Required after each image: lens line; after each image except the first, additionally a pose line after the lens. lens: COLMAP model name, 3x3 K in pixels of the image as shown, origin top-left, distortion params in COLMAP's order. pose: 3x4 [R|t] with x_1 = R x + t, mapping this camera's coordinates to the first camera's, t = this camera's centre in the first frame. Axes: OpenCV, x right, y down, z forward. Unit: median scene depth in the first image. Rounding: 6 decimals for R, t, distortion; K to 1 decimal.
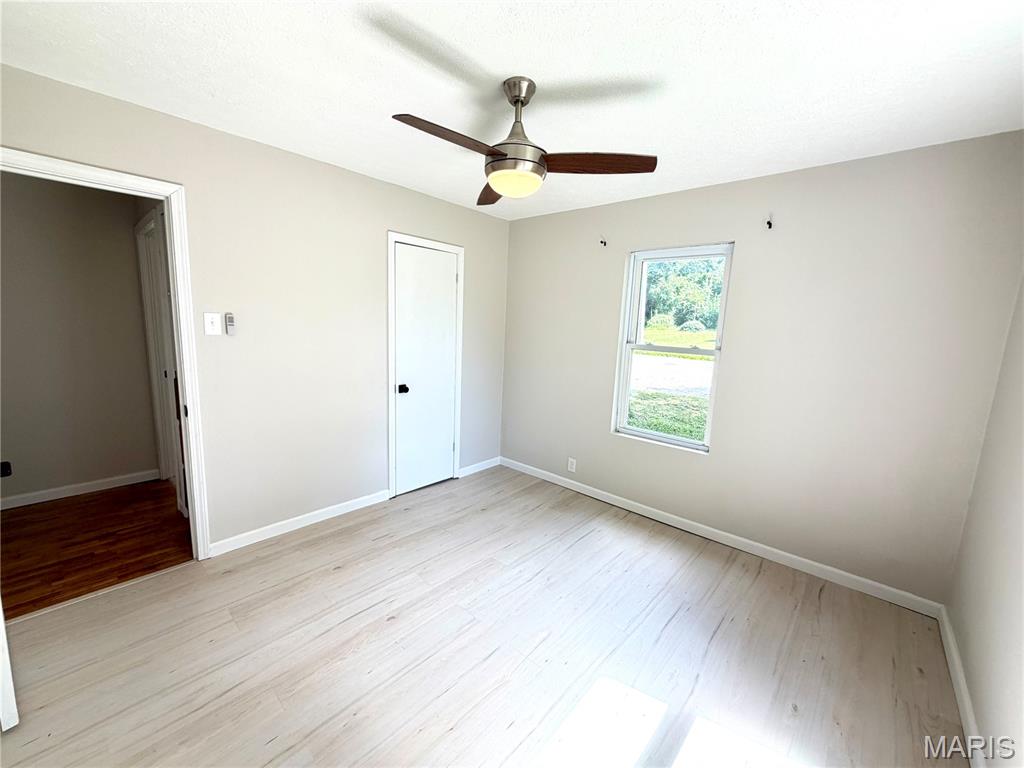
lens RADIAL K [[408.7, 0, 513.9], [0, 408.7, 388.9], [0, 0, 1]] dist [-0.000664, -0.000968]
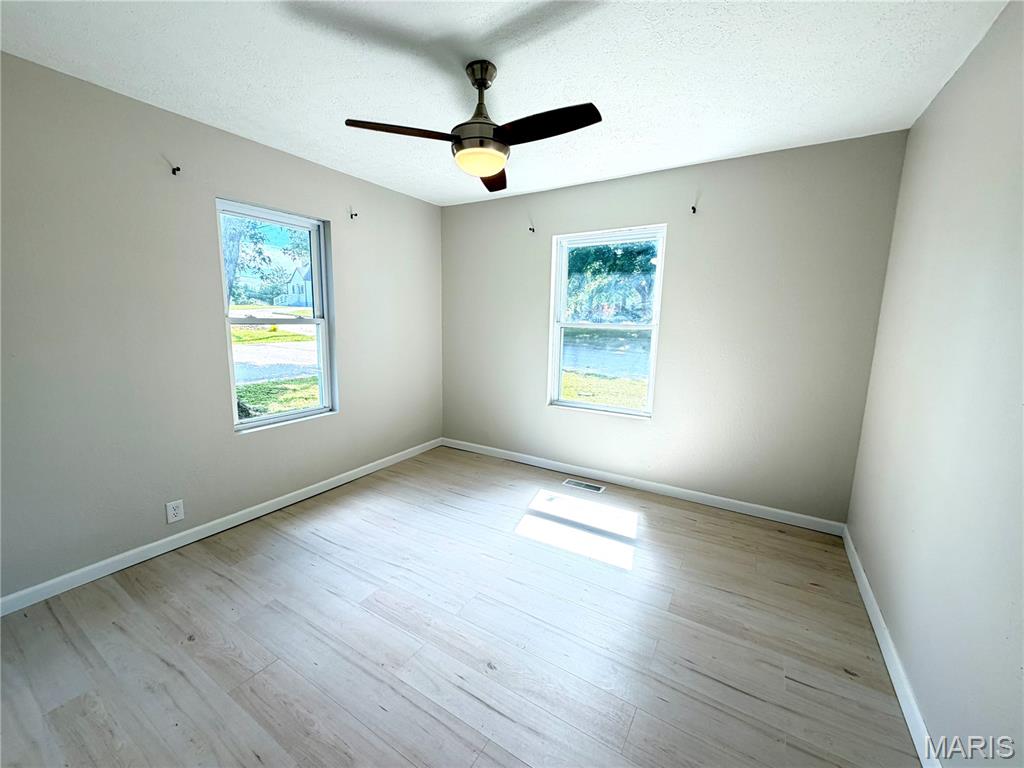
lens RADIAL K [[408.7, 0, 509.0], [0, 408.7, 380.7], [0, 0, 1]] dist [-0.000664, -0.000968]
pose [[-0.175240, -0.197090, 0.964597, -0.627535], [0.138097, 0.965151, 0.222291, -0.098433], [-0.974792, 0.172162, -0.141916, 0.637038]]
